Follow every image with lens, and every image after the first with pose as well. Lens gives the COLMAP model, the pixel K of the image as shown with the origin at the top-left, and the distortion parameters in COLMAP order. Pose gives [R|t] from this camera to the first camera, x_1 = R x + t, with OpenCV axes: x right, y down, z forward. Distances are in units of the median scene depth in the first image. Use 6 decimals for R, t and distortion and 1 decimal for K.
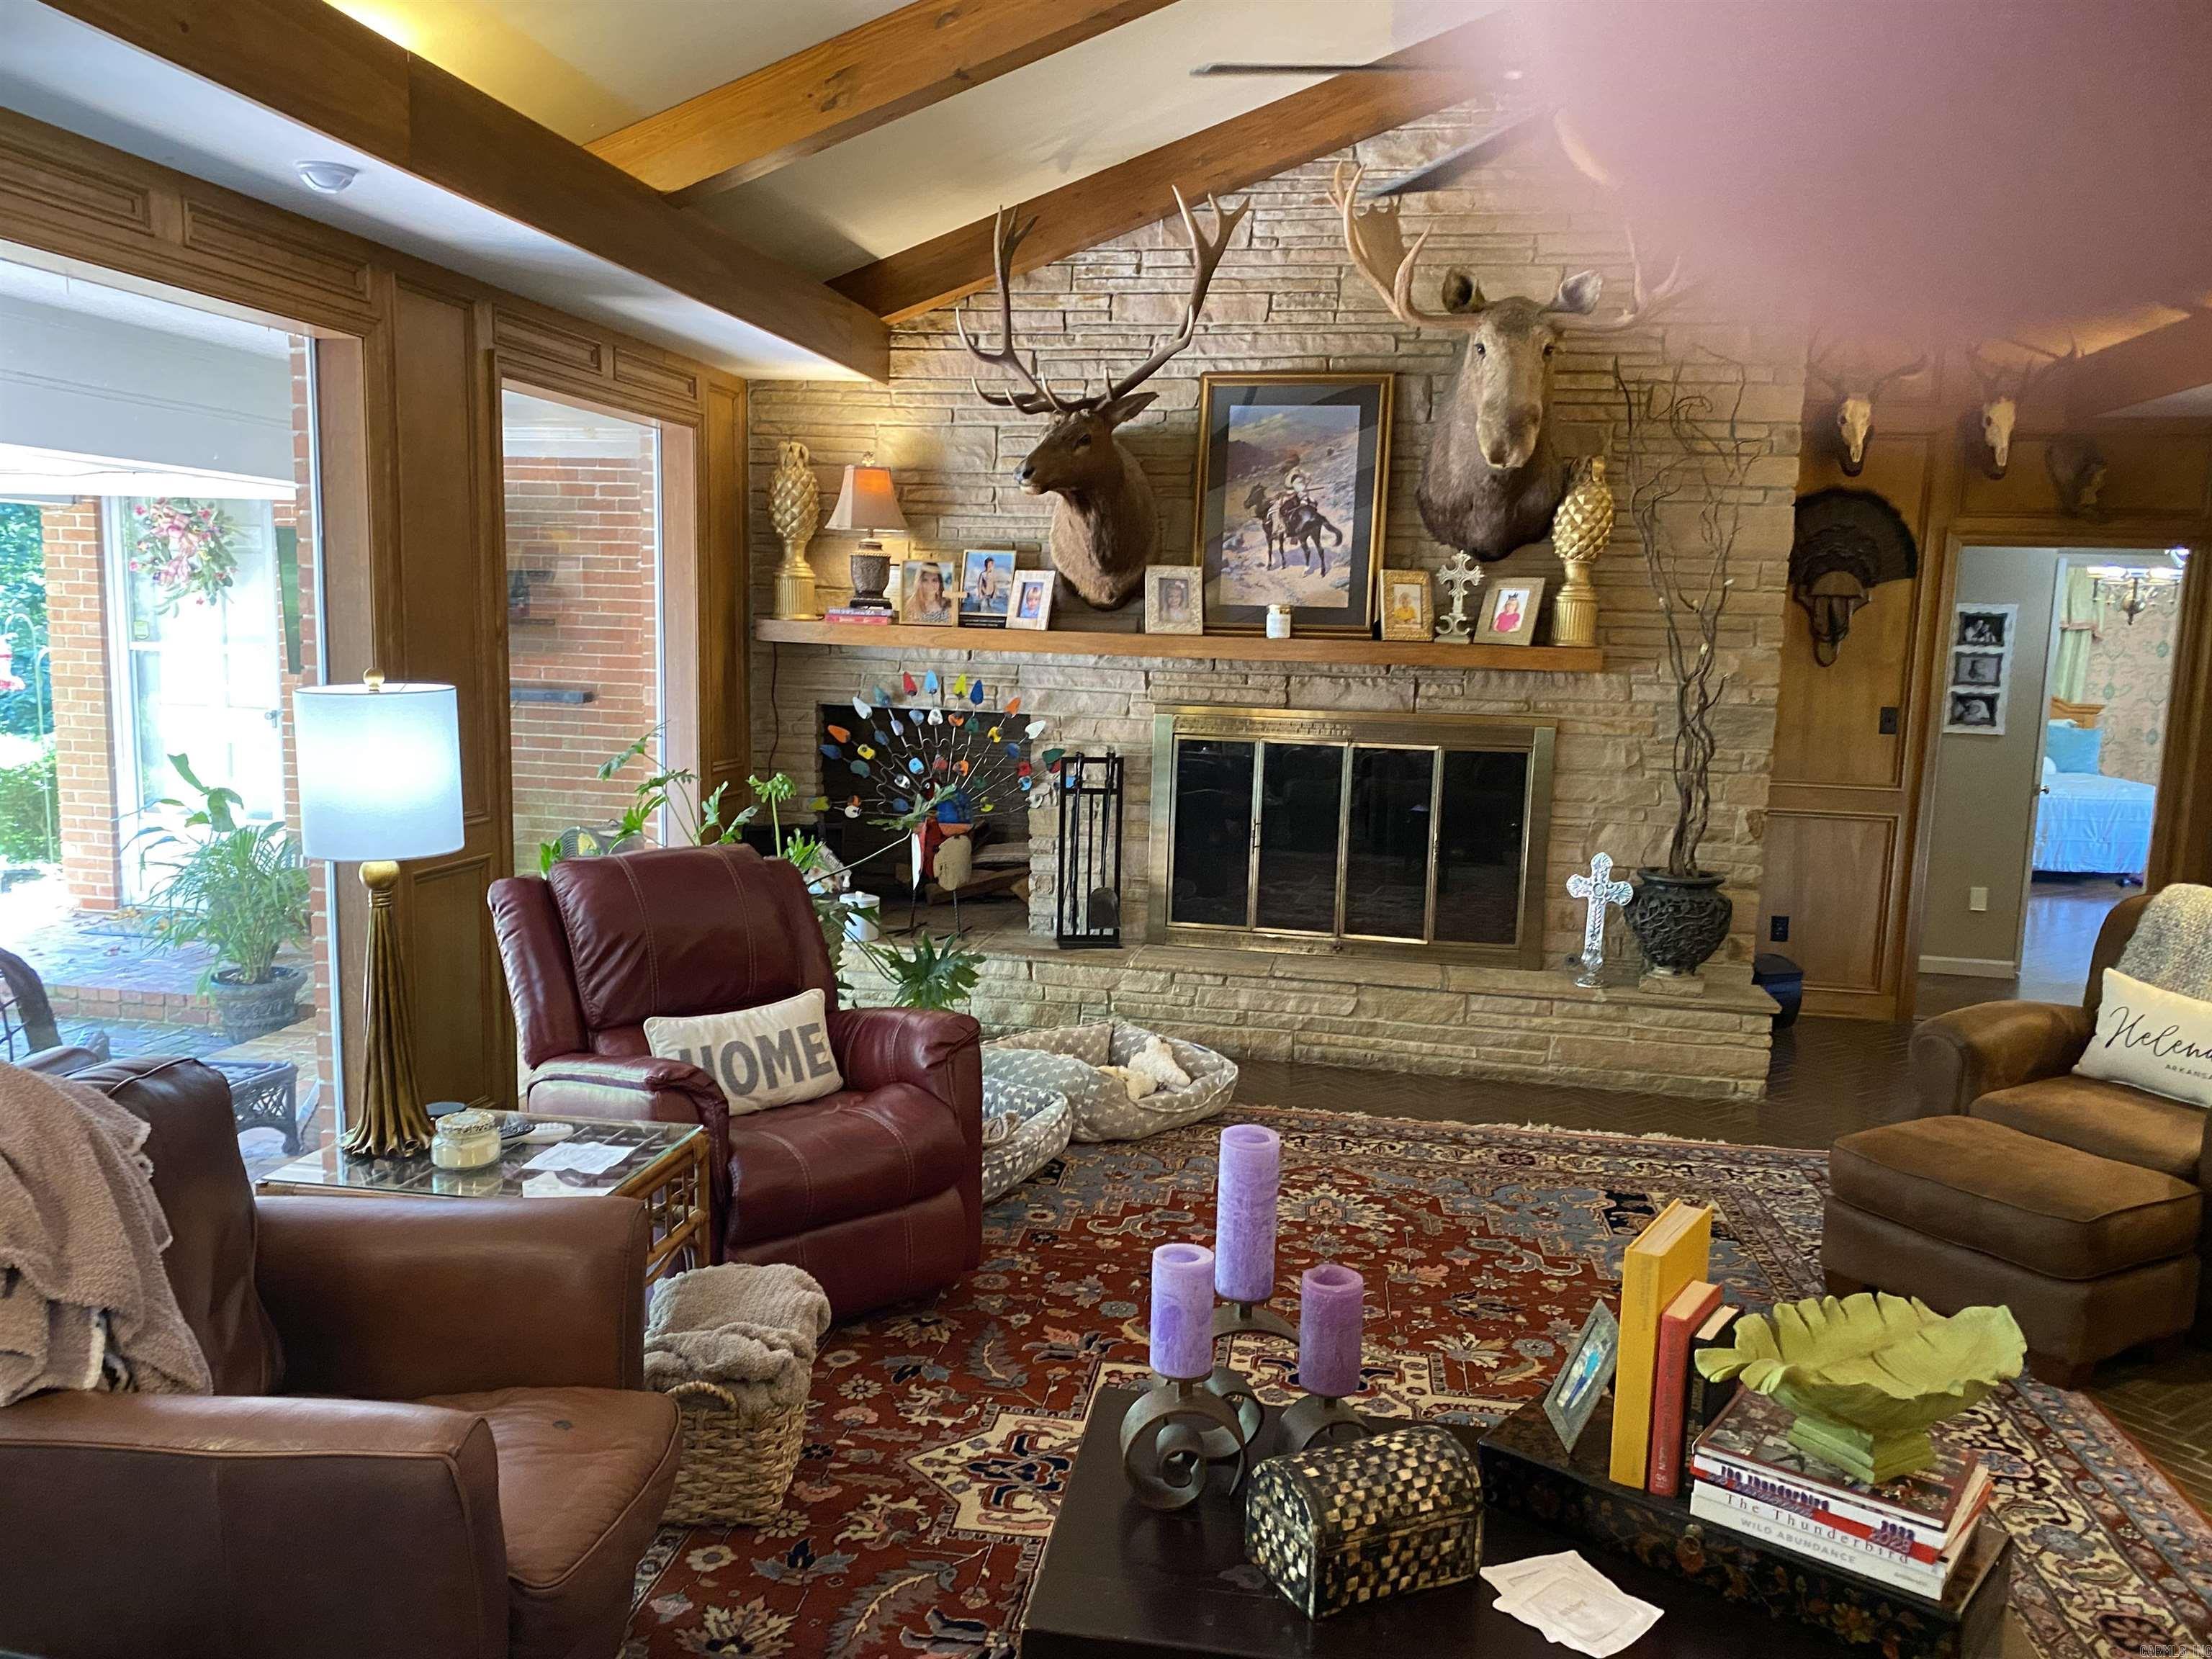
lens RADIAL K [[1656.6, 0, 1078.5], [0, 1656.6, 838.9], [0, 0, 1]] dist [0.179314, -0.427517]
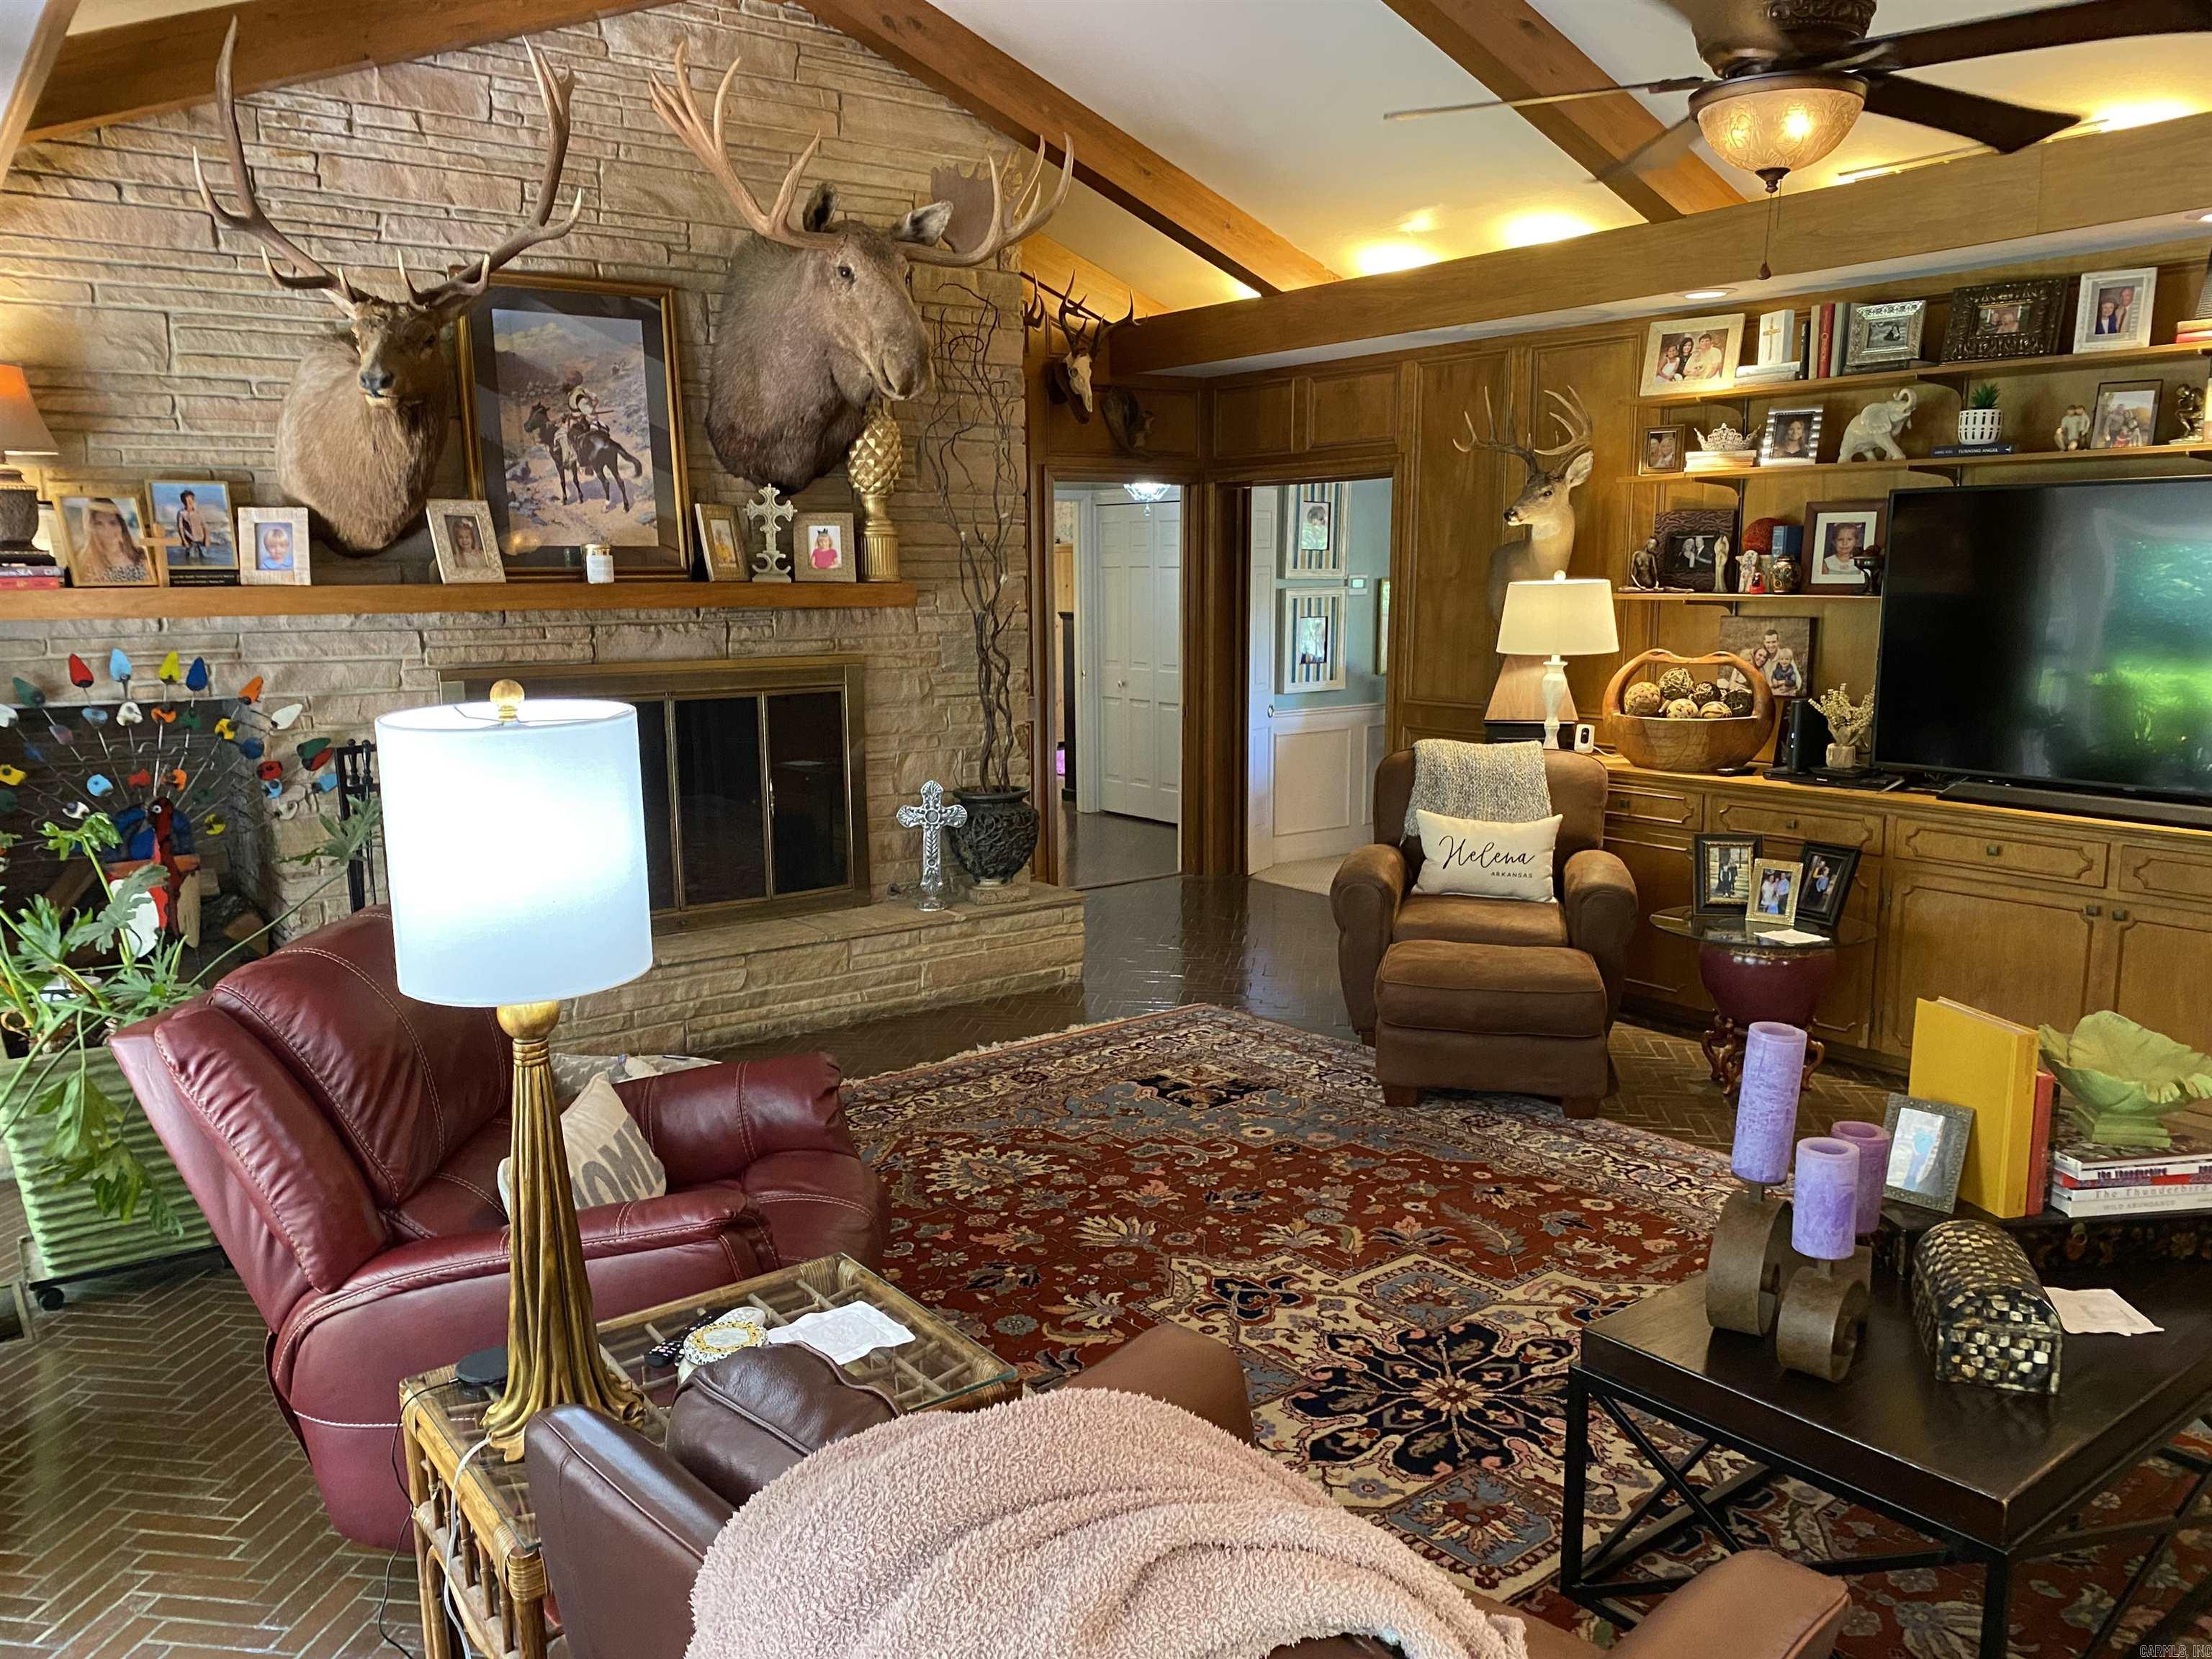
lens RADIAL K [[1673.3, 0, 1109.6], [0, 1673.3, 842.2], [0, 0, 1]] dist [0.063957, -0.090114]
pose [[0.683082, -0.155130, 0.713676, -0.350373], [0.125988, 0.987561, 0.094077, -0.036554], [-0.719393, 0.025652, 0.694130, 0.203207]]
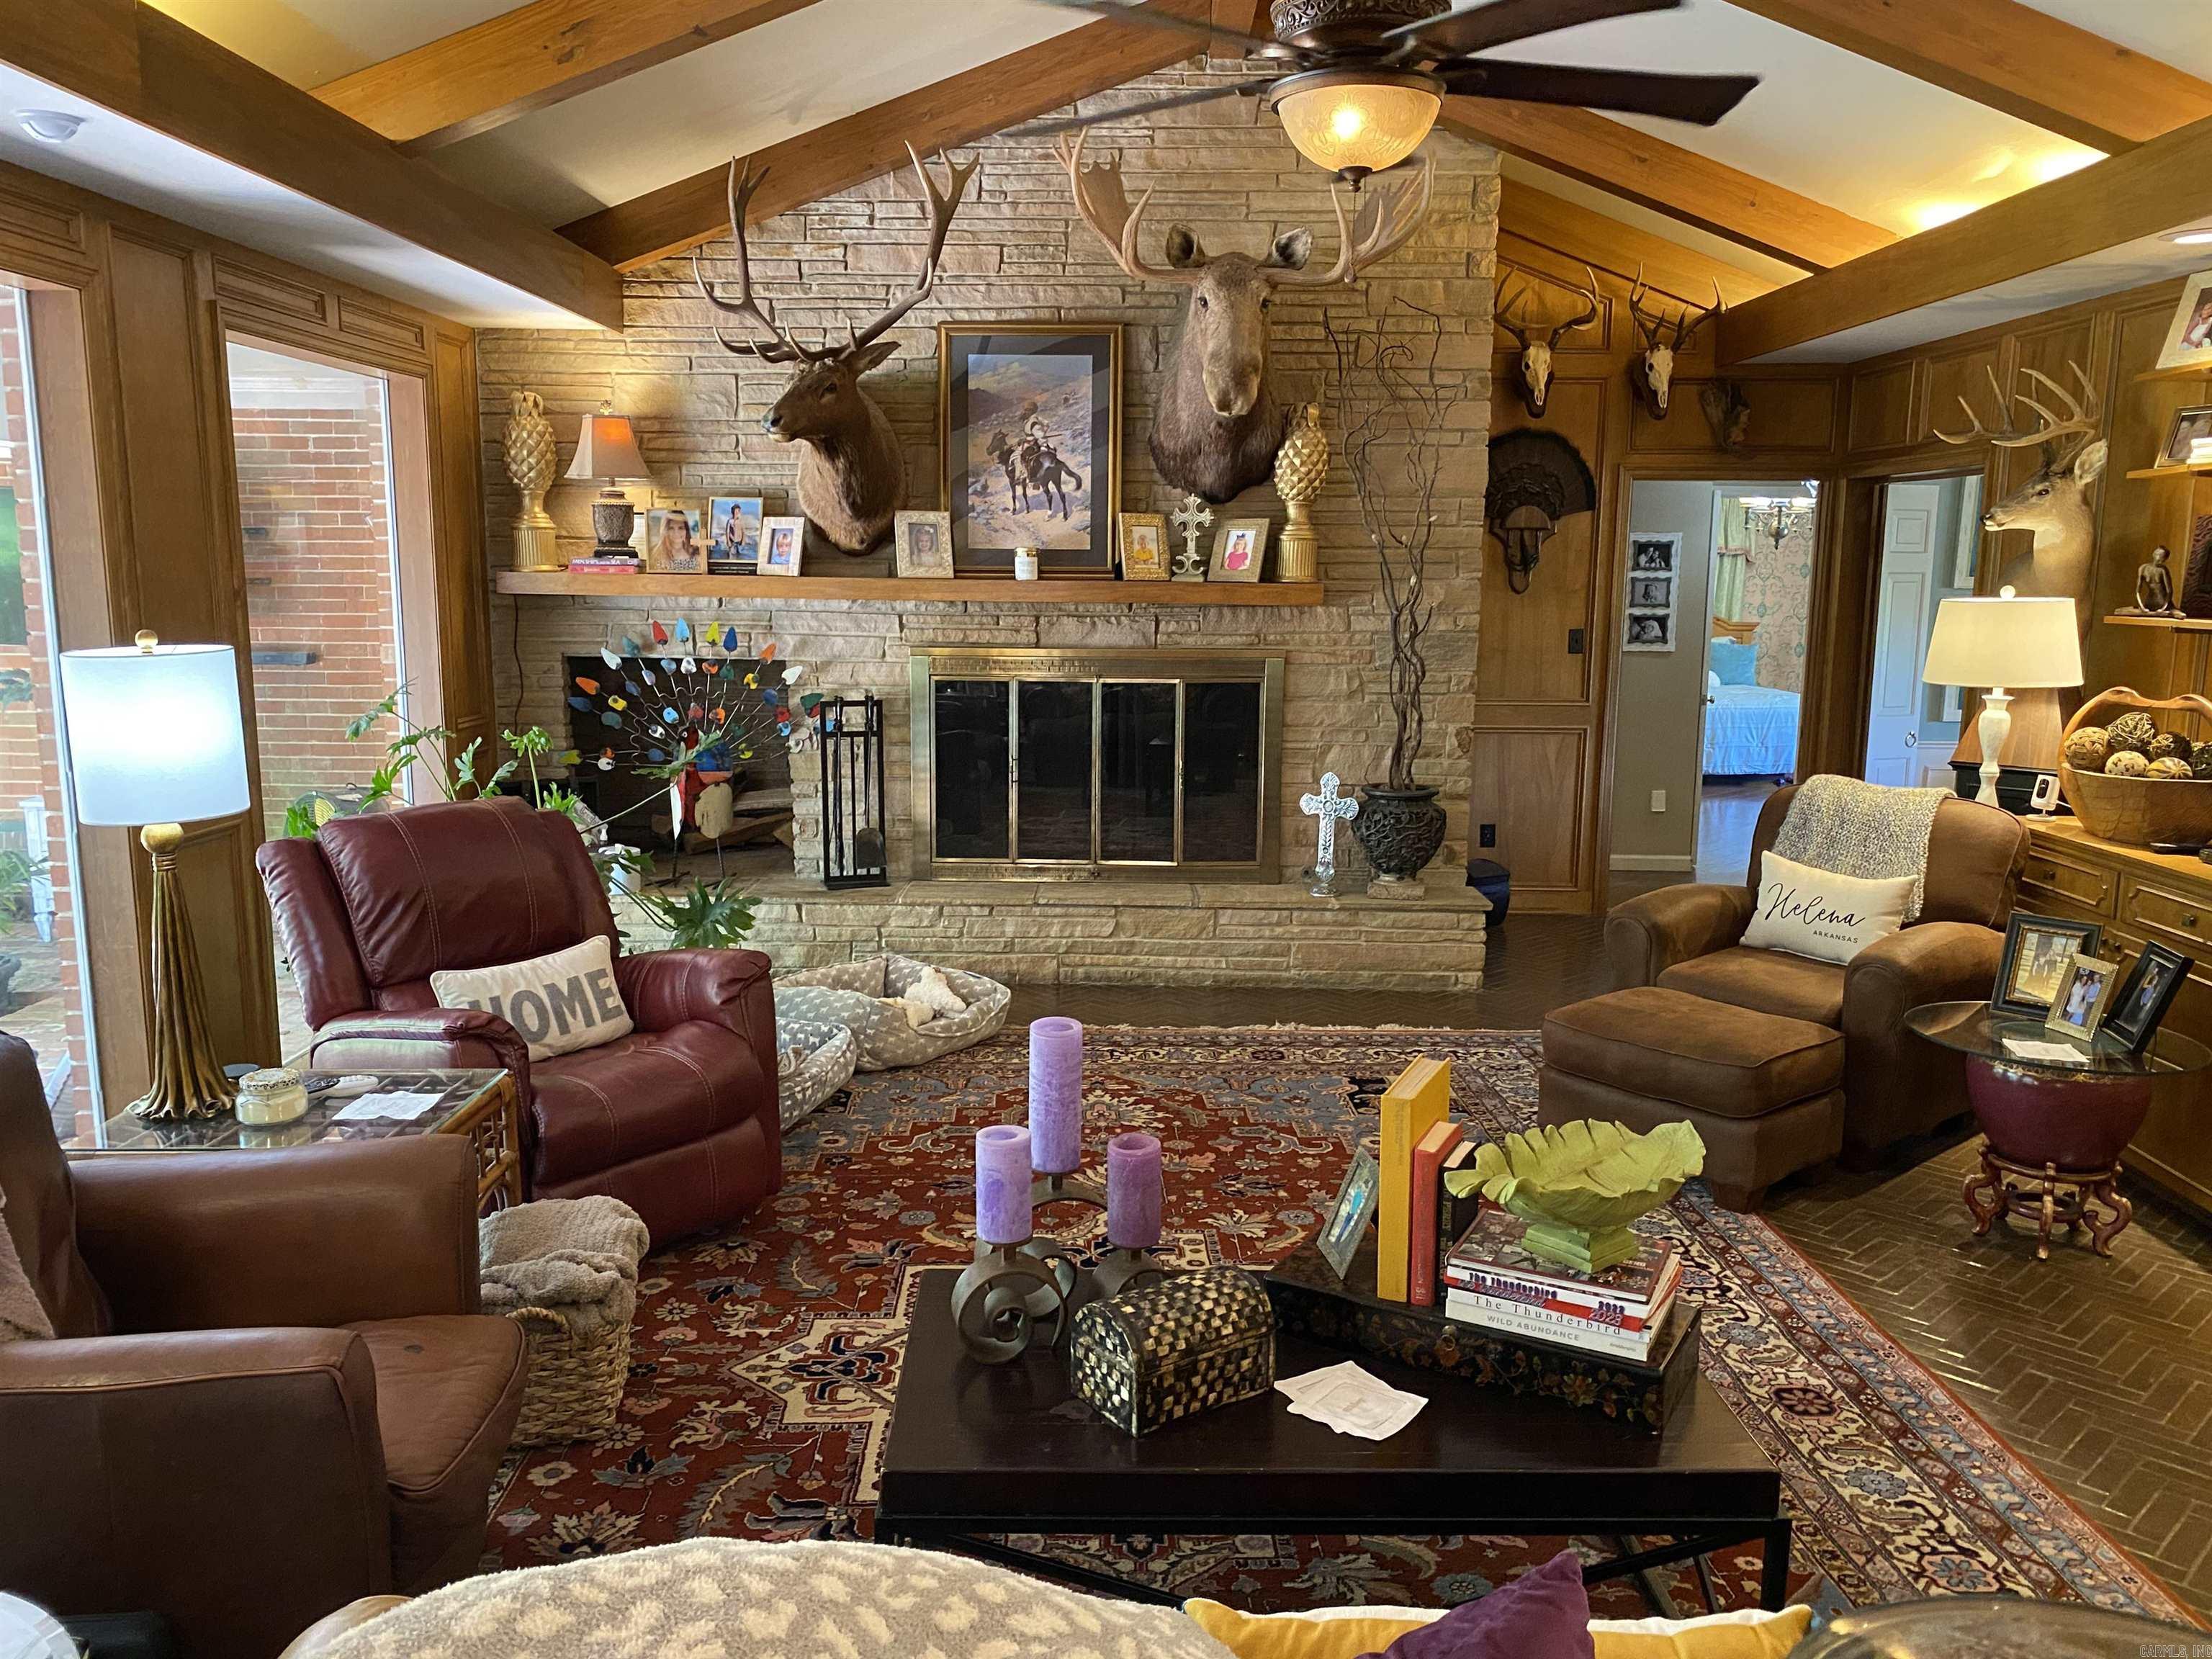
lens RADIAL K [[1657.4, 0, 1096.0], [0, 1657.4, 823.8], [0, 0, 1]] dist [0.116312, -0.194108]
pose [[0.984650, -0.048541, 0.167658, -0.019014], [0.044498, 0.998623, 0.027791, 0.004906], [-0.168776, -0.019904, 0.985453, -0.034750]]
